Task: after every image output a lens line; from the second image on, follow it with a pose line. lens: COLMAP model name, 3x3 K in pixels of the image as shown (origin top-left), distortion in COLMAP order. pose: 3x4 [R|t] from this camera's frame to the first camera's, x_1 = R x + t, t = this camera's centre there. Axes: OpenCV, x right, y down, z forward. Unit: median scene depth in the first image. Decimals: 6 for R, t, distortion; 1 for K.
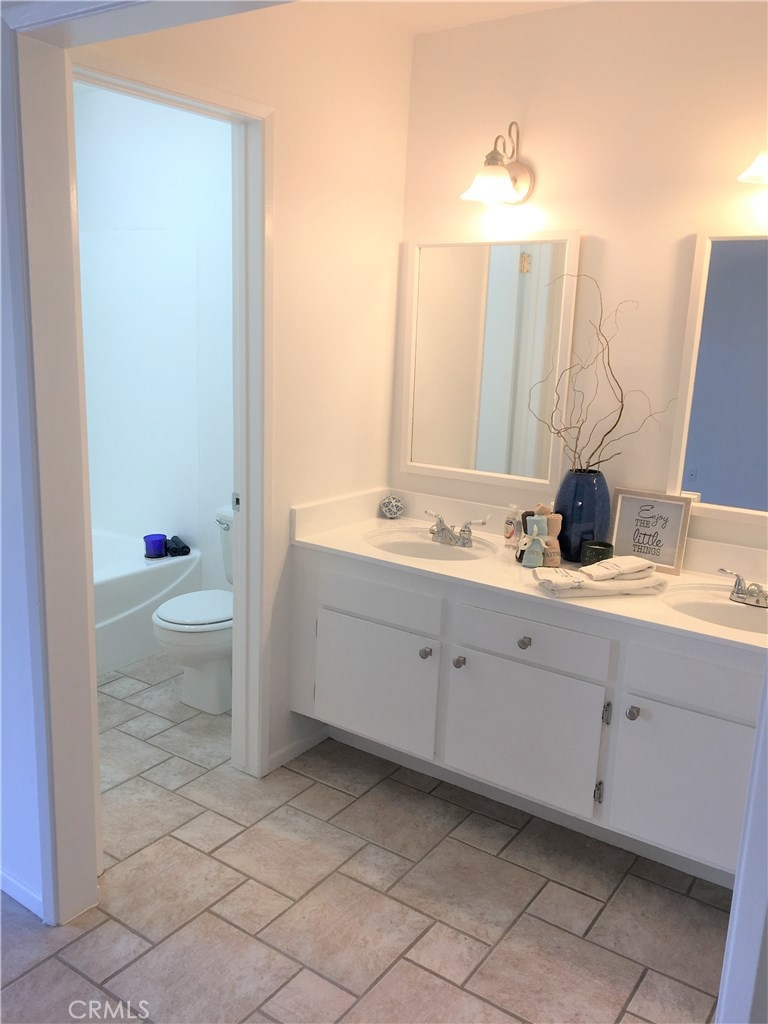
lens RADIAL K [[854.3, 0, 381.4], [0, 854.3, 518.3], [0, 0, 1]] dist [0.095786, -0.147074]
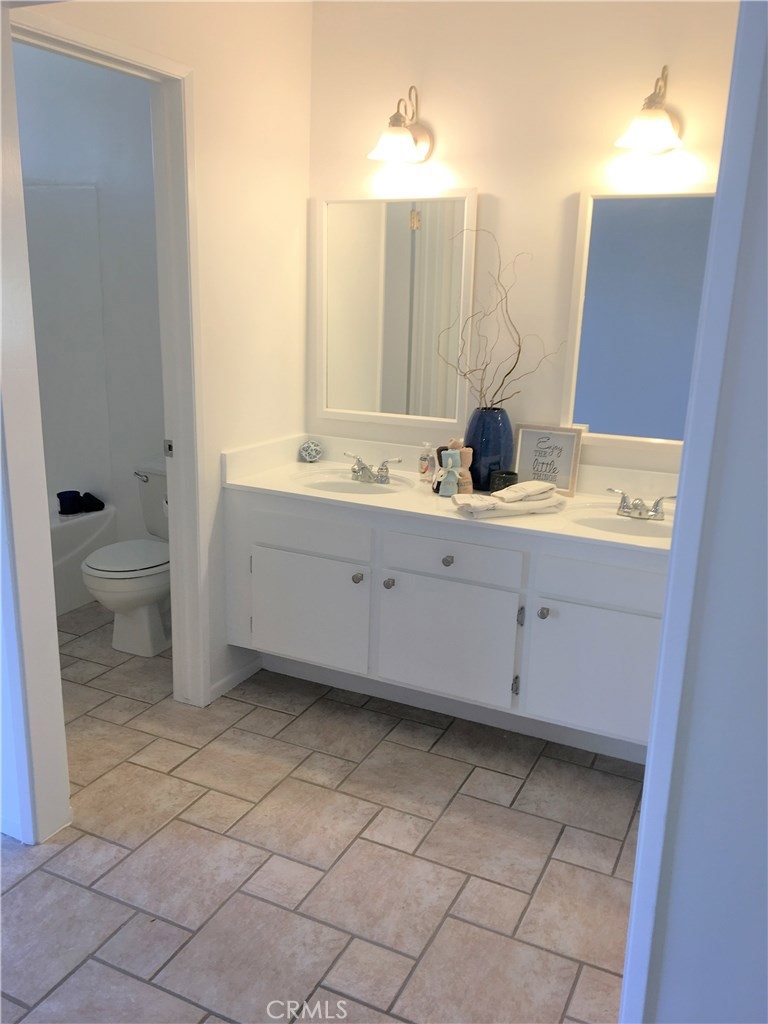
lens RADIAL K [[854.3, 0, 381.4], [0, 854.3, 518.3], [0, 0, 1]] dist [0.095786, -0.147074]
pose [[0.988117, -0.049682, 0.145452, -0.073975], [0.043635, 0.998057, 0.044476, 0.032664], [-0.147379, -0.037601, 0.988365, -0.088371]]
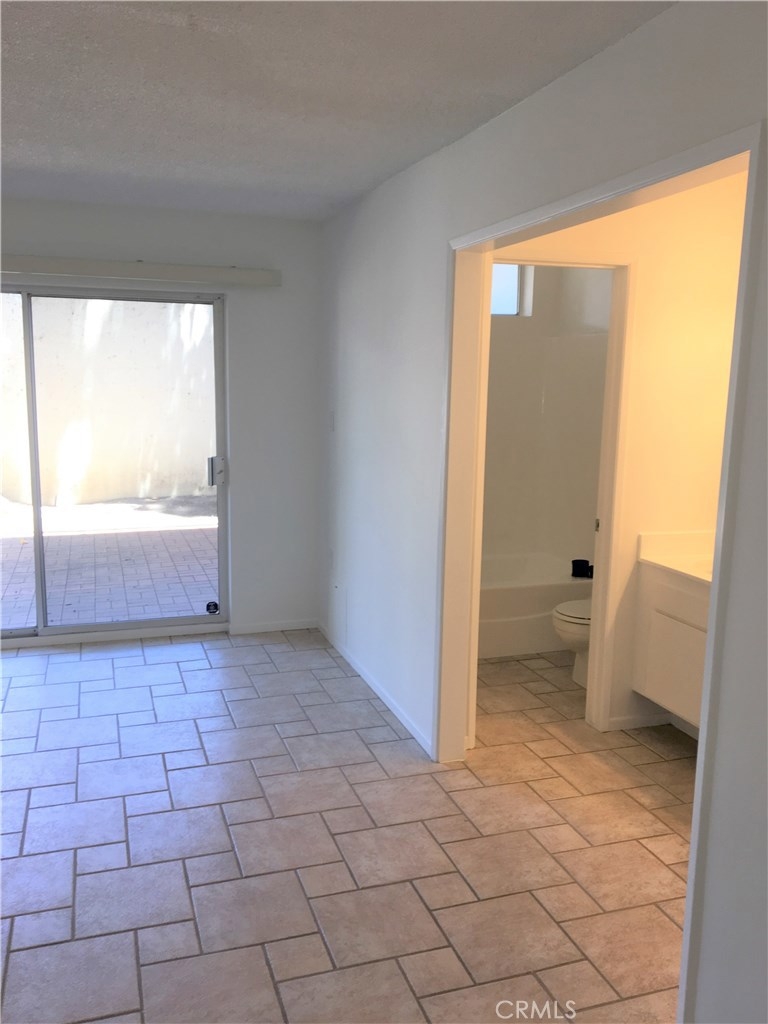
lens RADIAL K [[854.3, 0, 381.4], [0, 854.3, 518.3], [0, 0, 1]] dist [0.095786, -0.147074]
pose [[0.800316, 0.066285, -0.595904, 0.410241], [-0.116979, 0.992033, -0.046757, 0.080457], [0.588057, 0.107129, 0.801694, -0.361140]]
